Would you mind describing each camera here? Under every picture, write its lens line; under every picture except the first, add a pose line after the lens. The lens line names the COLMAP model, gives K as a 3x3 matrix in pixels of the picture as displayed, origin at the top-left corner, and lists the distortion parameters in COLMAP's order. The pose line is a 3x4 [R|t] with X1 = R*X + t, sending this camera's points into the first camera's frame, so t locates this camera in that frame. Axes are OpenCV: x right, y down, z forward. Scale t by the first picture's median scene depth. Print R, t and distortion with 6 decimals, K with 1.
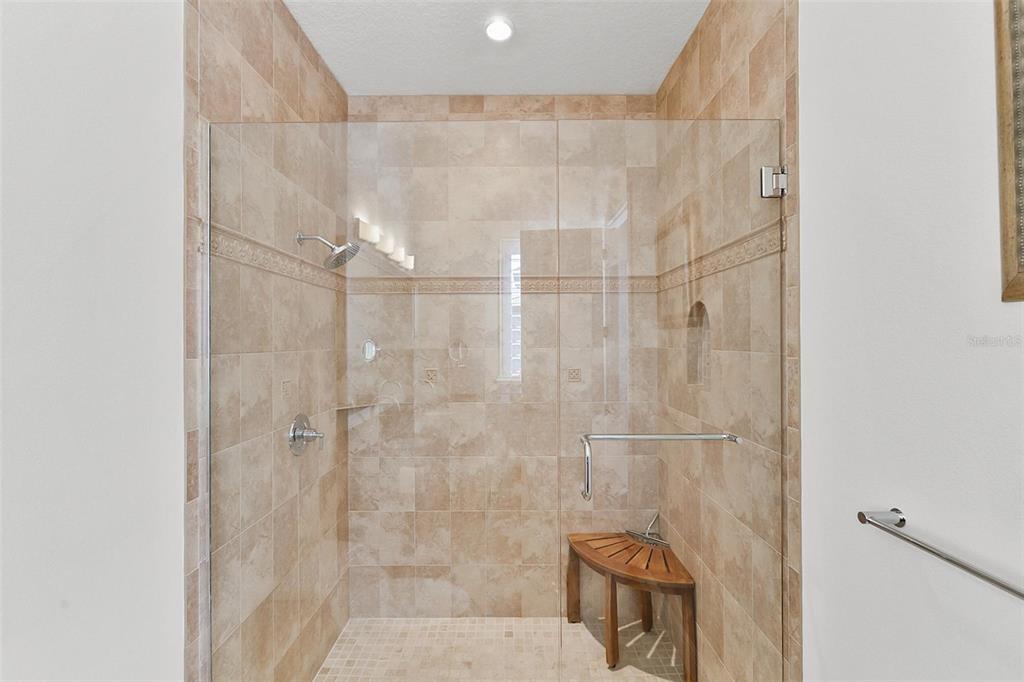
lens RADIAL K [[441.8, 0, 513.7], [0, 441.8, 340.4], [0, 0, 1]] dist [-0.007558, -0.000167]
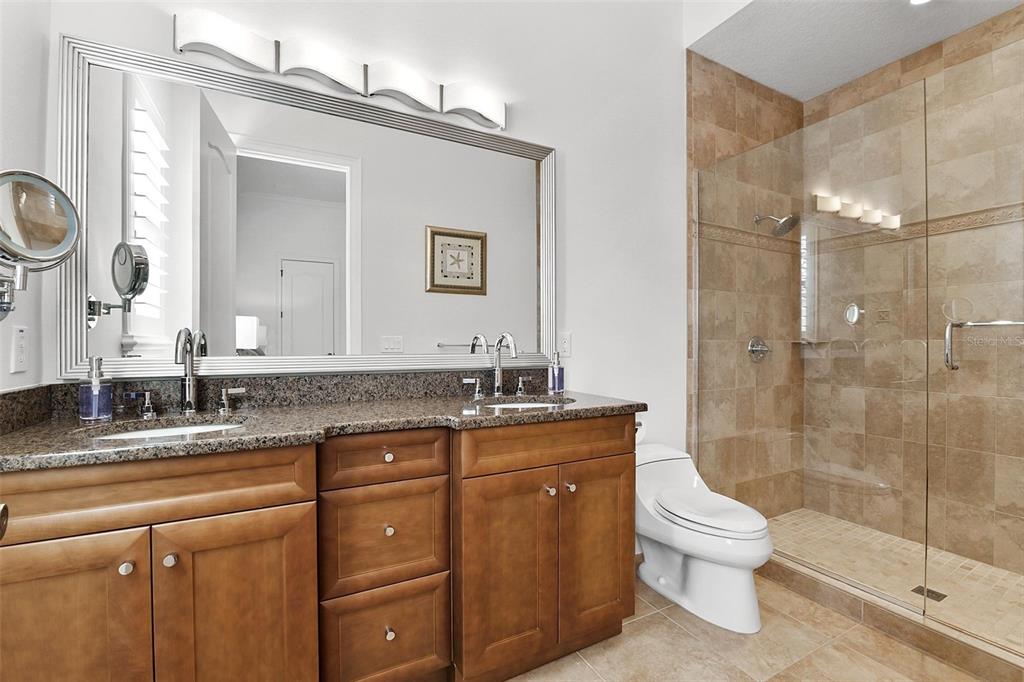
lens RADIAL K [[441.8, 0, 510.7], [0, 441.8, 344.0], [0, 0, 1]] dist [-0.007558, -0.000167]
pose [[0.473802, 0.006314, -0.880609, 0.398324], [-0.002634, 0.999980, 0.005753, 0.166827], [0.880627, -0.000407, 0.473809, -0.413990]]
